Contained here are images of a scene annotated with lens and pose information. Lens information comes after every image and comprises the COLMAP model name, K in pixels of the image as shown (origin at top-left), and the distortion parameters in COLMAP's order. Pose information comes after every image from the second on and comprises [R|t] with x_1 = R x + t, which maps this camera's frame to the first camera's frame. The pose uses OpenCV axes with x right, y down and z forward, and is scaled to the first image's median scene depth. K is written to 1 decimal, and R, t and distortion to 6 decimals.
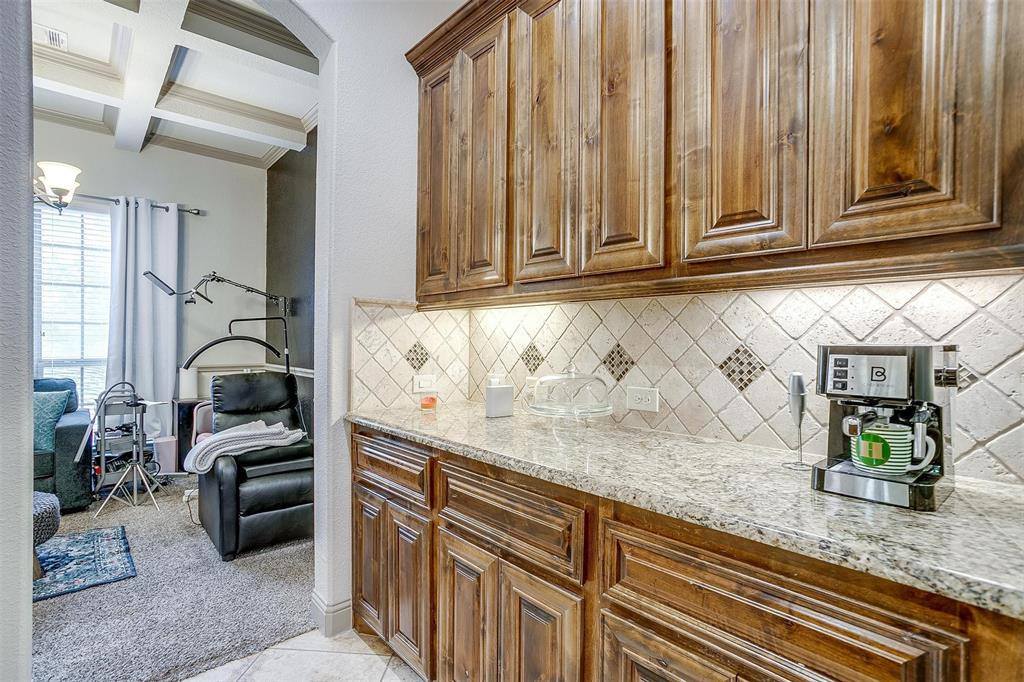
lens RADIAL K [[493.5, 0, 499.6], [0, 493.5, 340.3], [0, 0, 1]] dist [-0.051447, 0.029645]
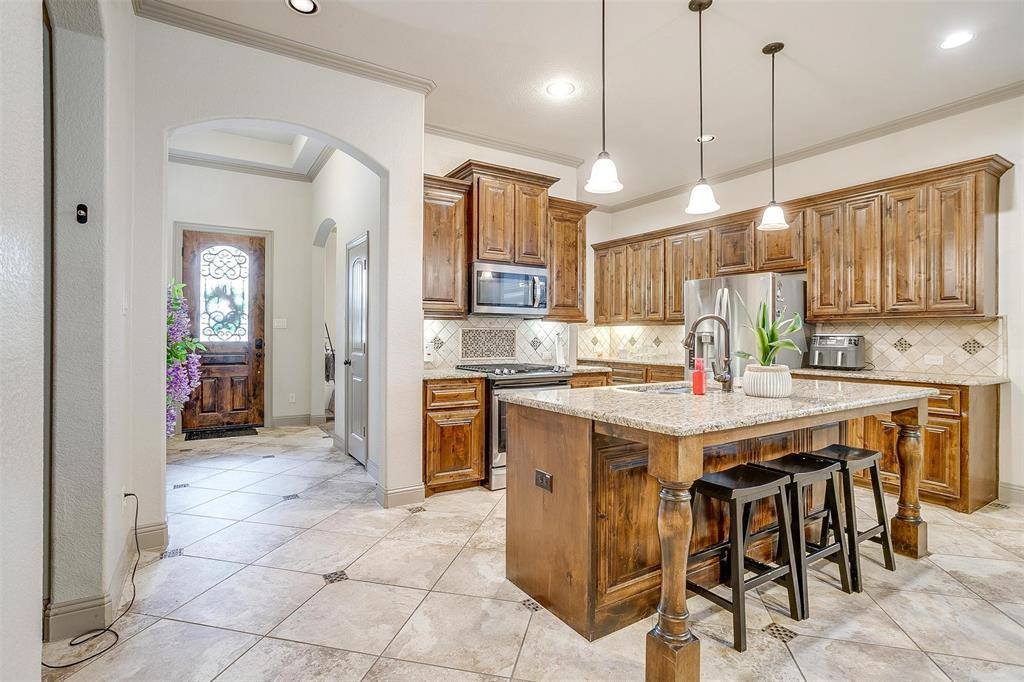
lens RADIAL K [[501.4, 0, 503.7], [0, 501.4, 328.9], [0, 0, 1]] dist [-0.018612, 0.000454]
pose [[0.987734, -0.000707, -0.156142, -0.303415], [-0.001521, 0.999899, -0.014151, 0.002594], [0.156136, 0.014215, 0.987633, -2.823537]]
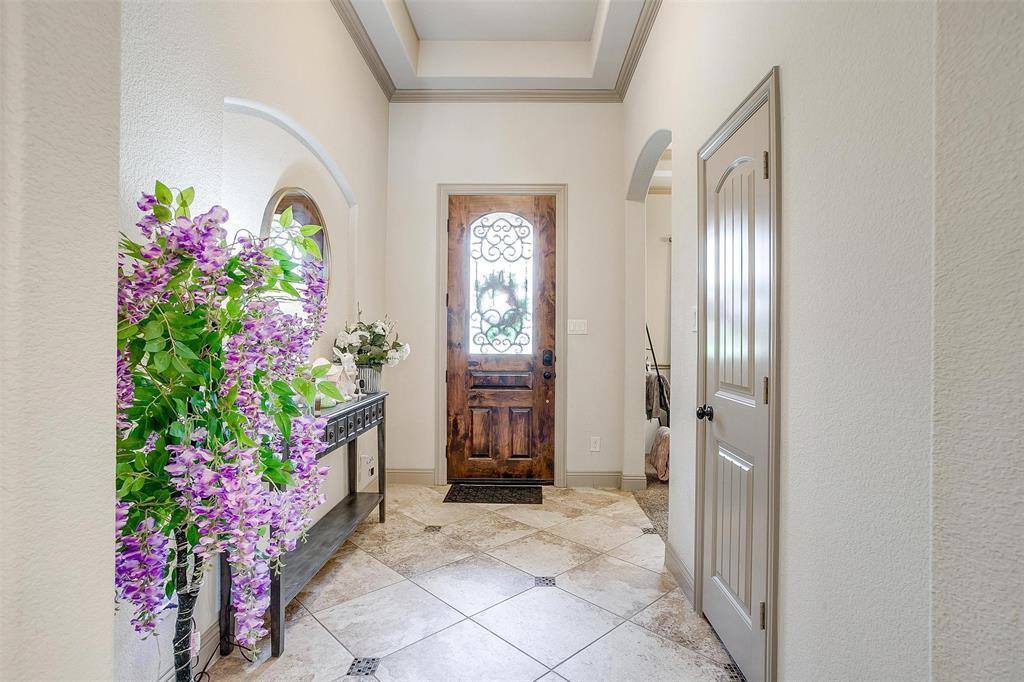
lens RADIAL K [[508.9, 0, 512.0], [0, 508.9, 341.0], [0, 0, 1]] dist [-0.058055, 0.033118]
pose [[0.739590, 0.005788, -0.673032, -1.116500], [-0.005014, 0.999983, 0.003090, -0.024146], [0.673039, 0.001089, 0.739607, -1.432713]]
